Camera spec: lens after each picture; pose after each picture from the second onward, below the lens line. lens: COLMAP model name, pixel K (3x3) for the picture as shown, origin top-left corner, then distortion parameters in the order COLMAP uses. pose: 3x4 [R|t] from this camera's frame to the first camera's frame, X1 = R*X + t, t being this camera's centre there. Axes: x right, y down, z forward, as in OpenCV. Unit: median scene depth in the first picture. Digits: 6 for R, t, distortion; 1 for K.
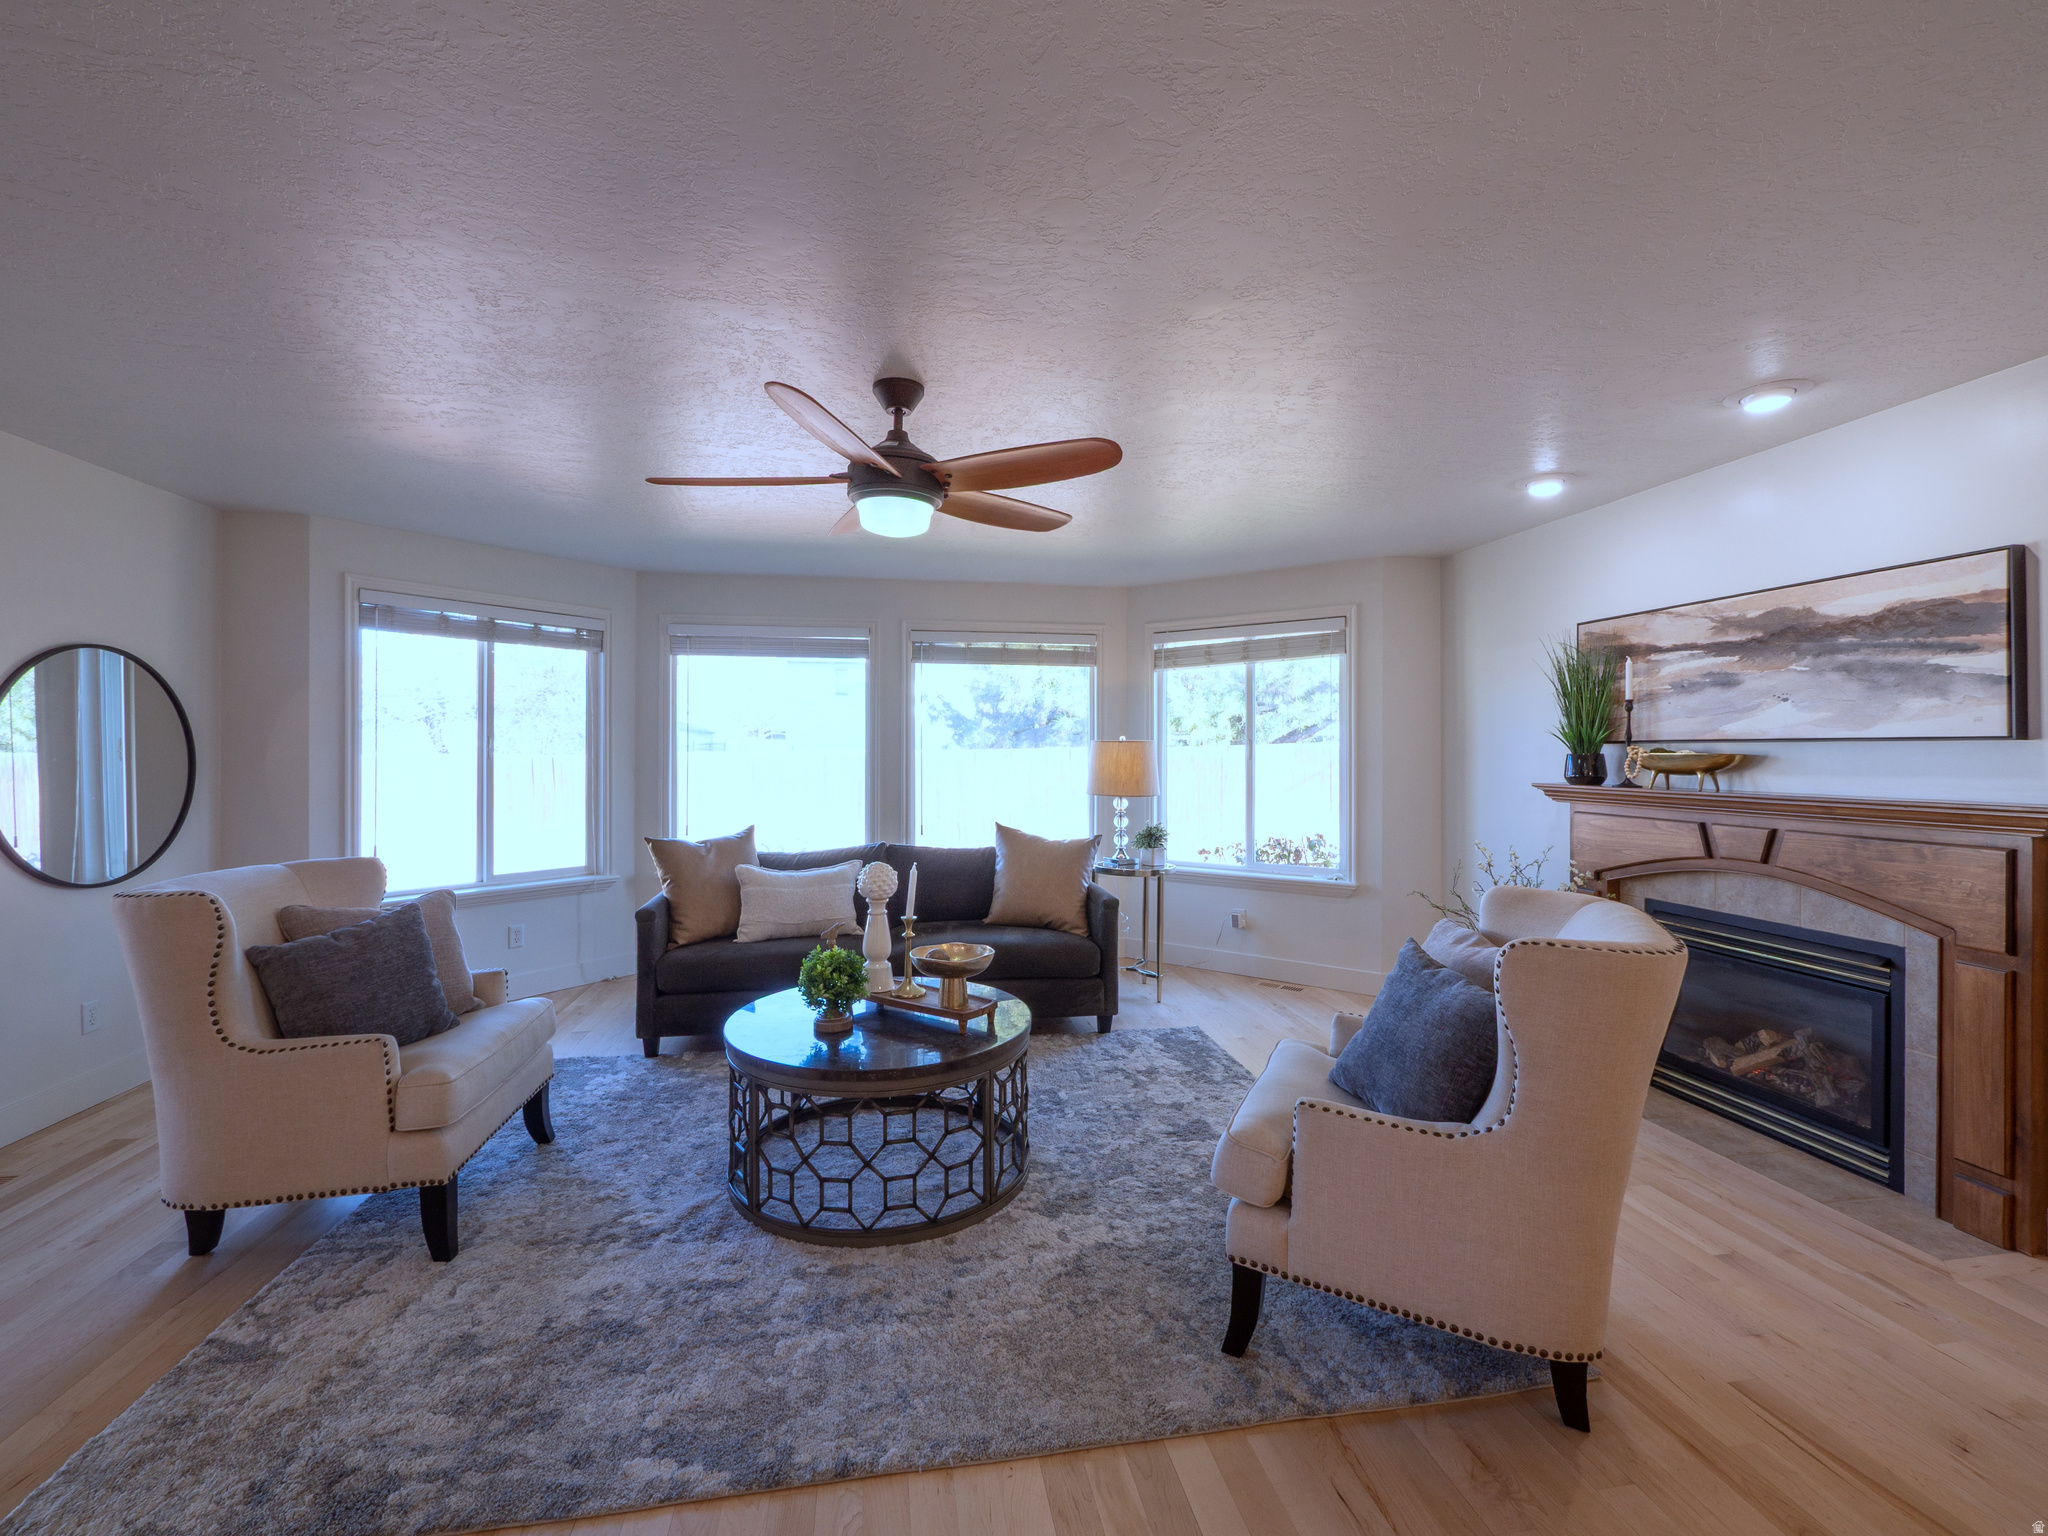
lens RADIAL K [[912.9, 0, 1031.5], [0, 912.9, 747.4], [0, 0, 1]] dist [-0.001314, -0.000219]
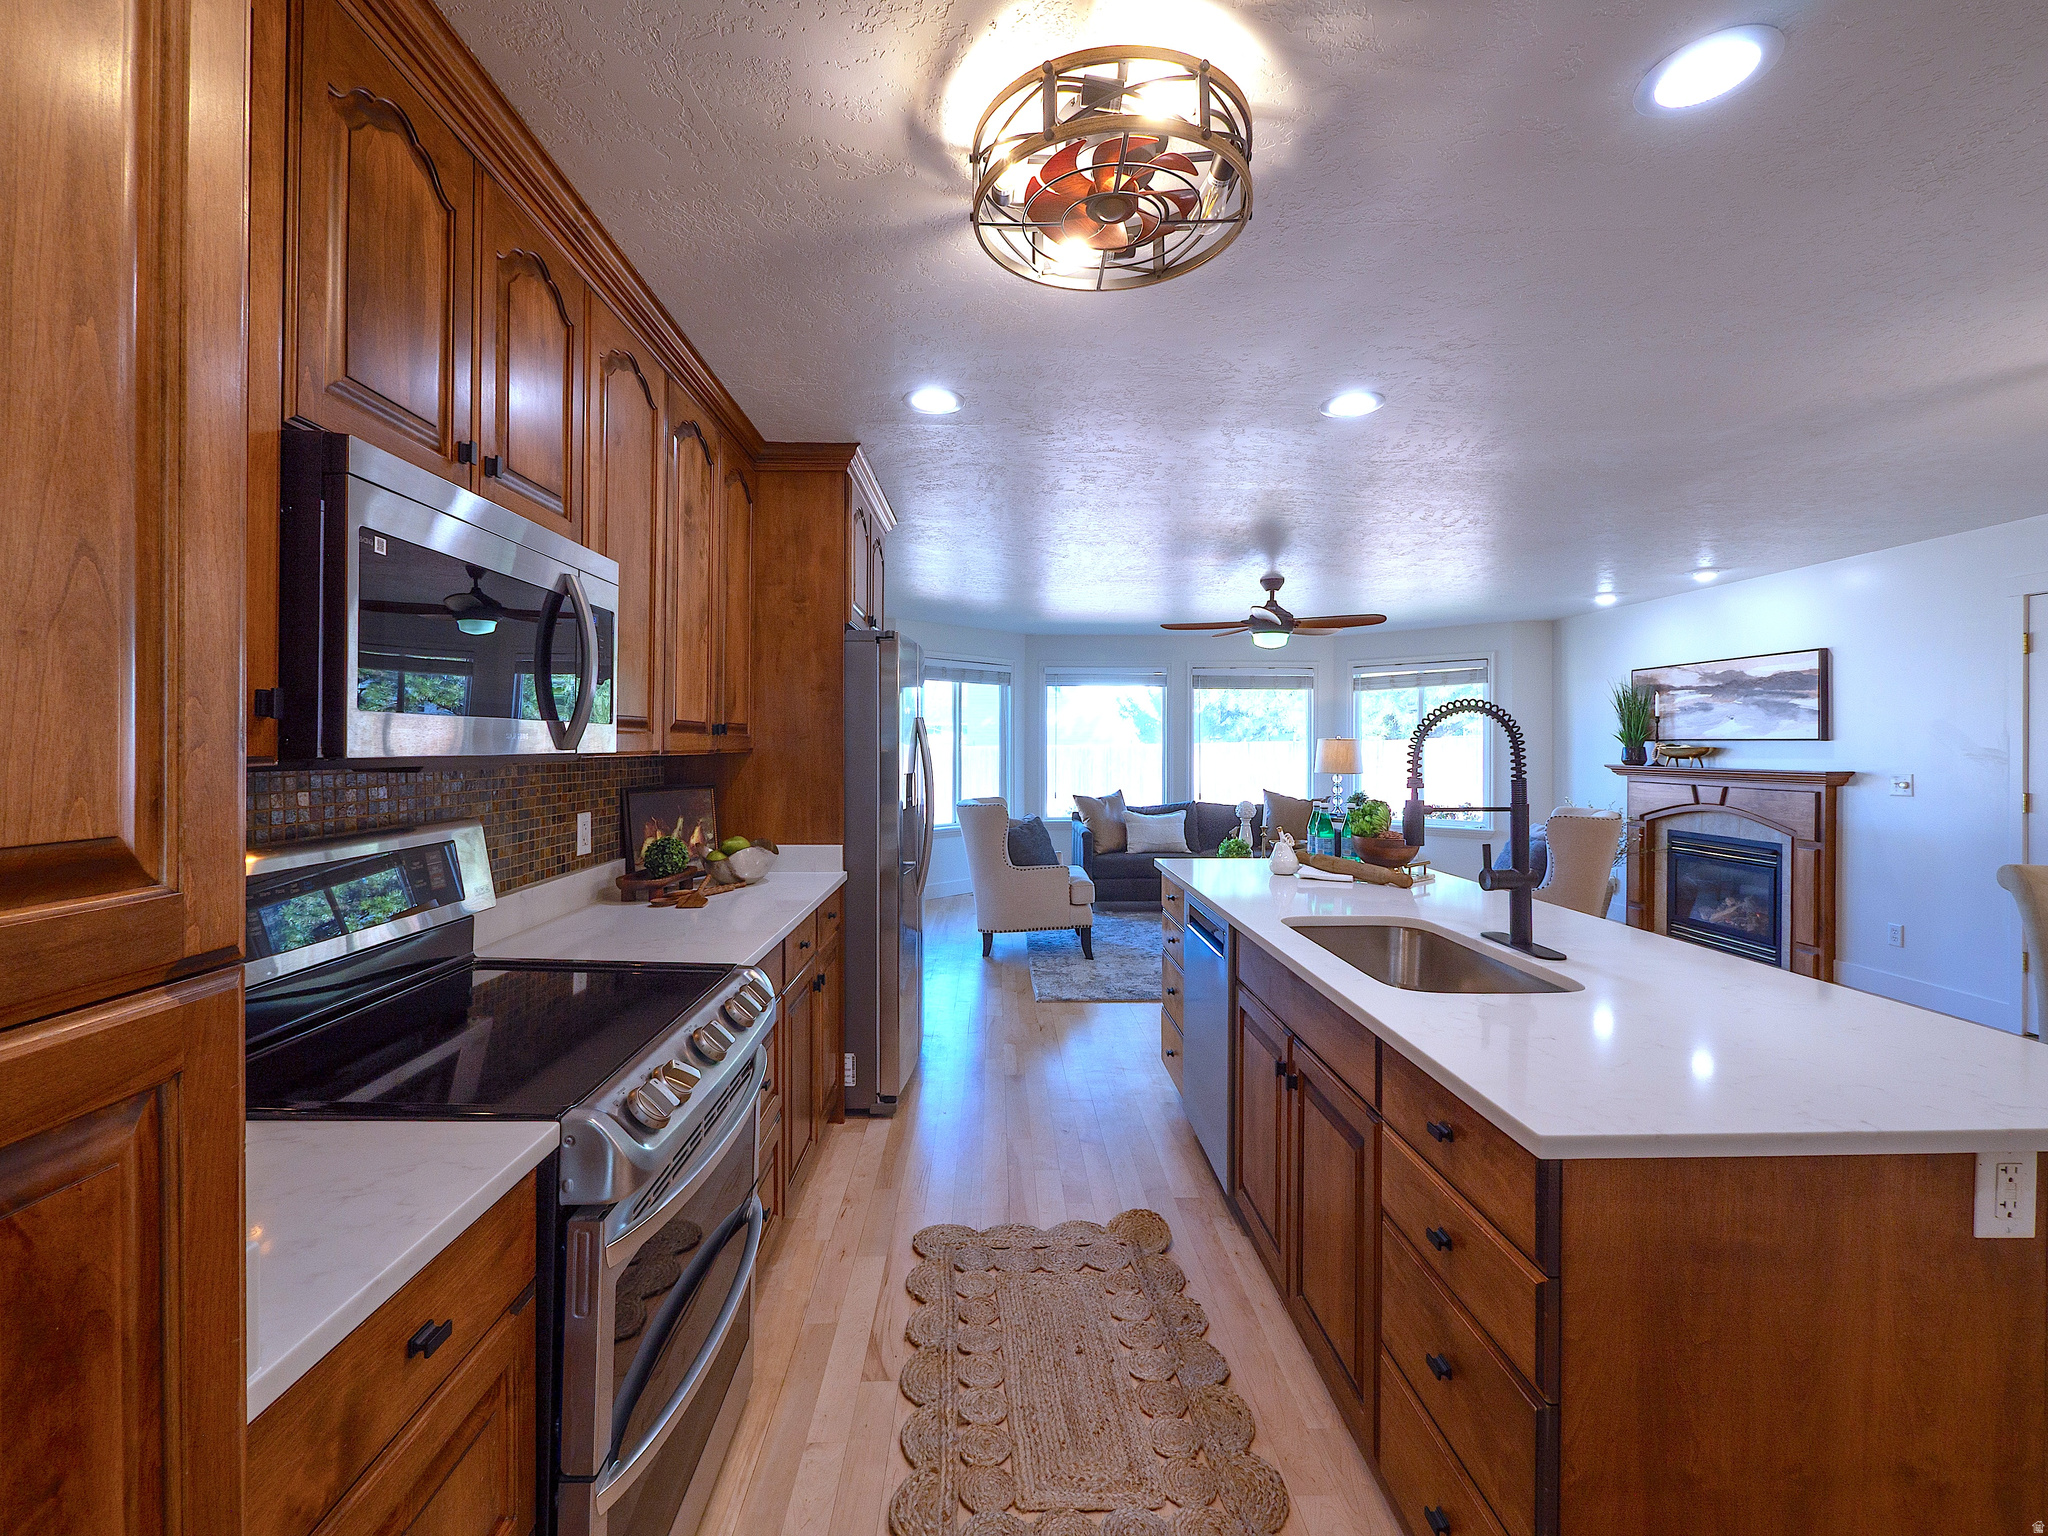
lens RADIAL K [[912.9, 0, 1031.5], [0, 912.9, 747.4], [0, 0, 1]] dist [-0.001314, -0.000219]
pose [[0.991196, -0.000321, -0.132401, -0.314367], [0.001325, 0.999971, 0.007498, -0.007252], [0.132394, -0.007607, 0.991168, -0.920886]]
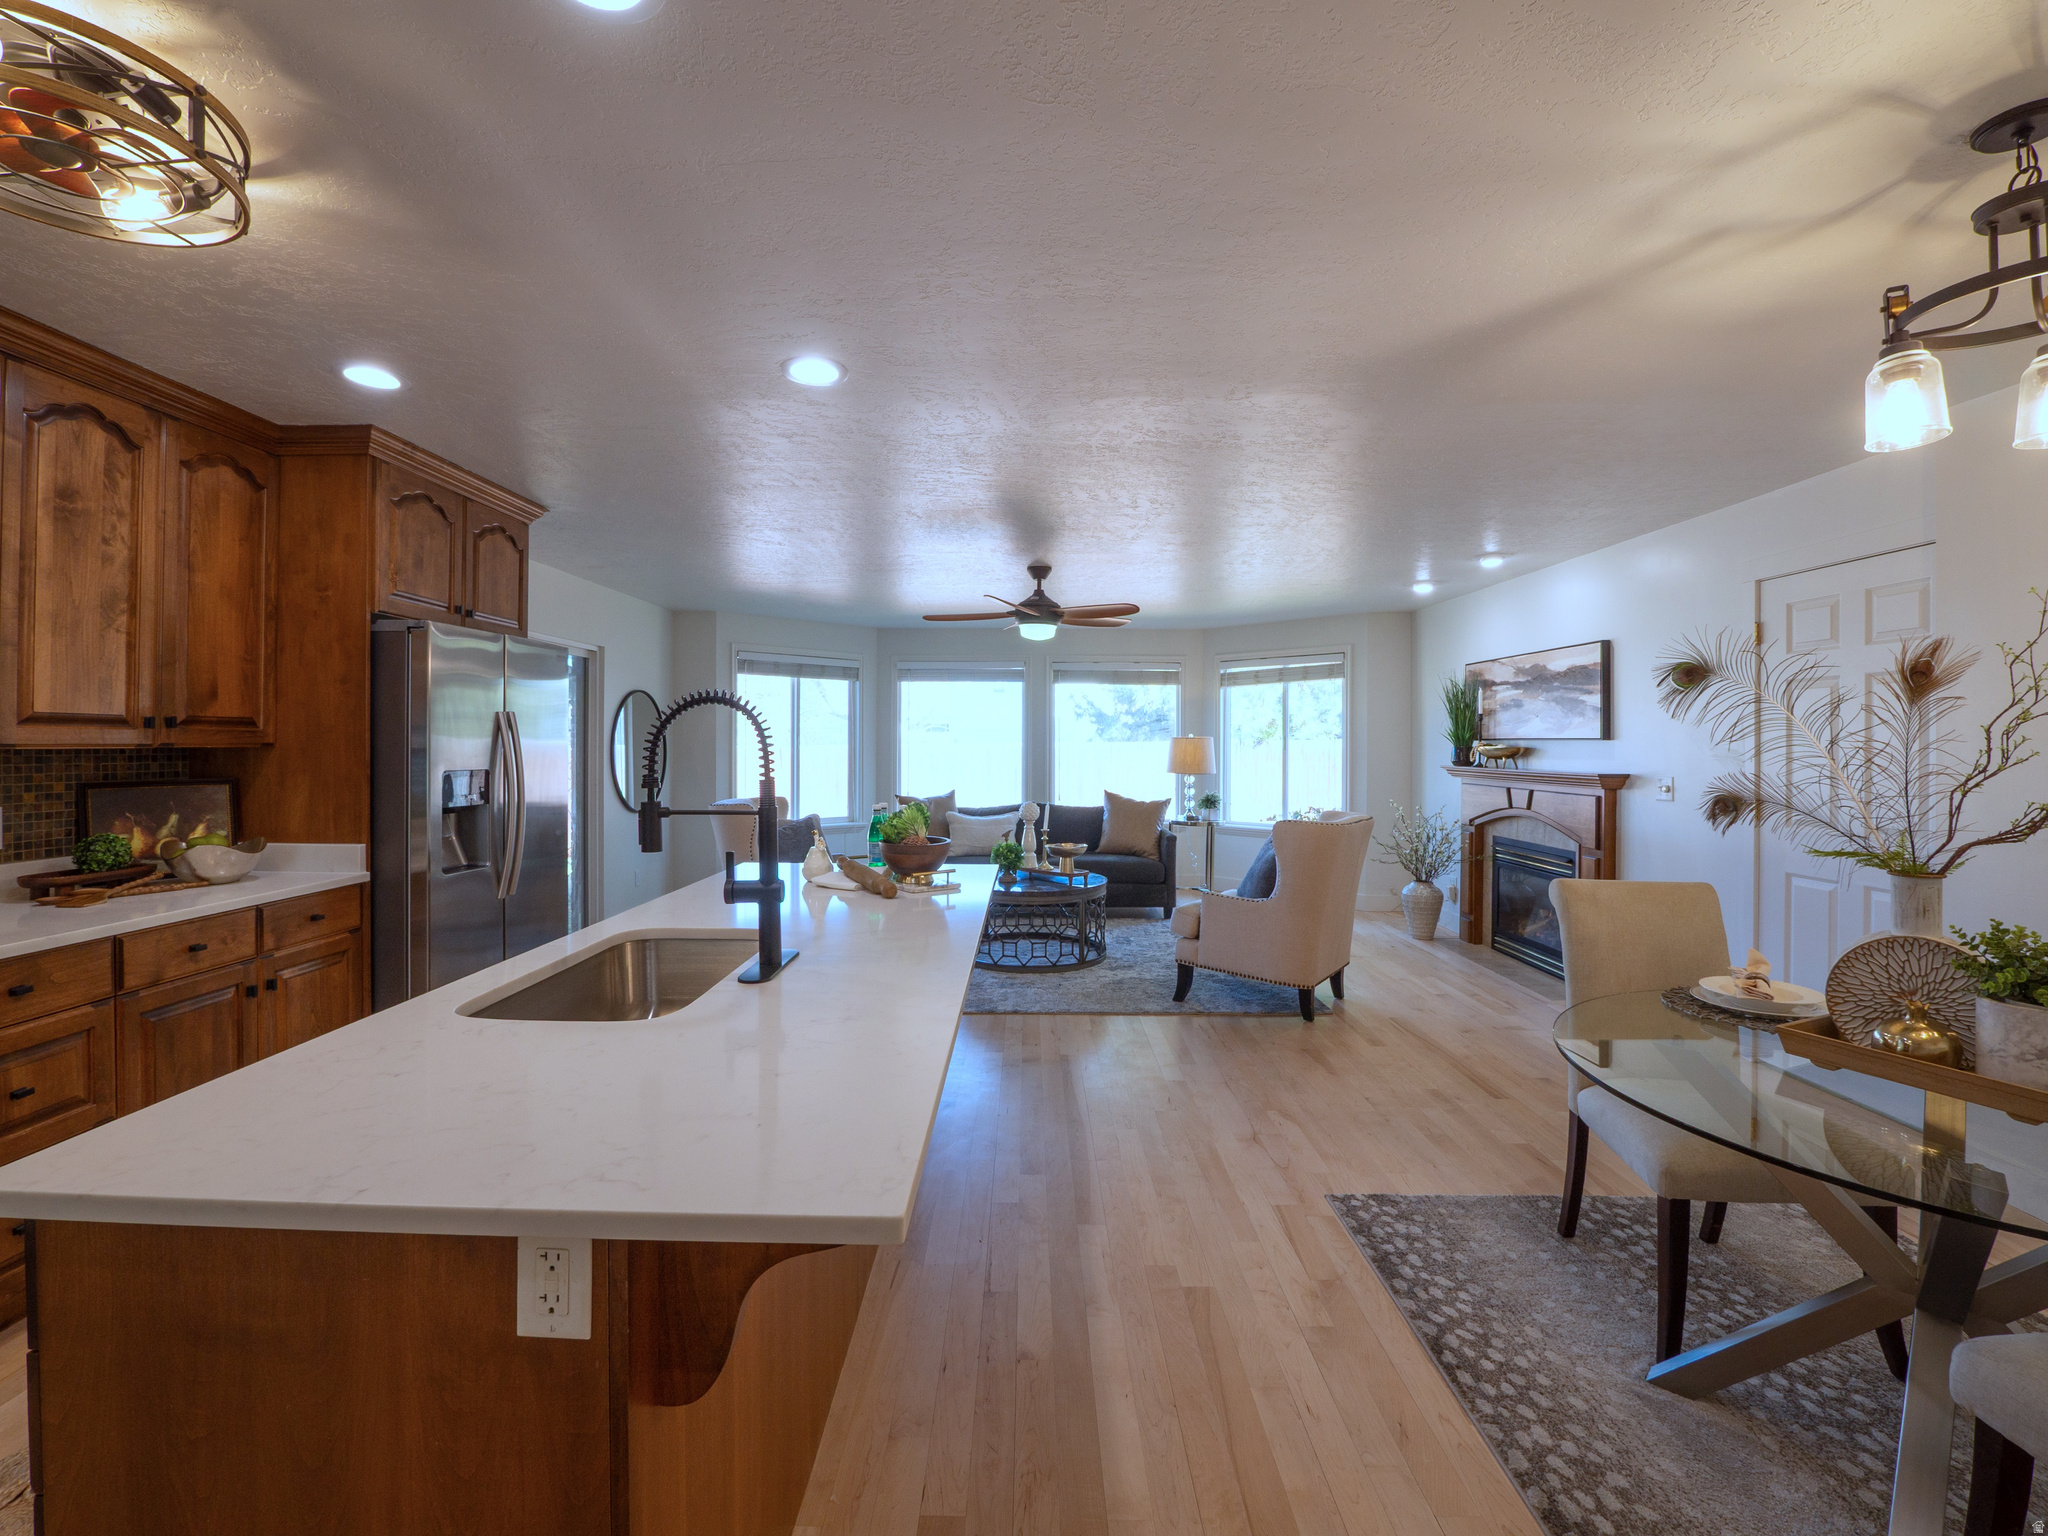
lens RADIAL K [[932.0, 0, 1023.7], [0, 932.0, 748.5], [0, 0, 1]] dist [-0.022971, 0.000063]
pose [[0.984478, 0.003517, -0.175474, 0.140564], [-0.001824, 0.999950, 0.009808, -0.004965], [0.175499, -0.009336, 0.984435, -0.799404]]
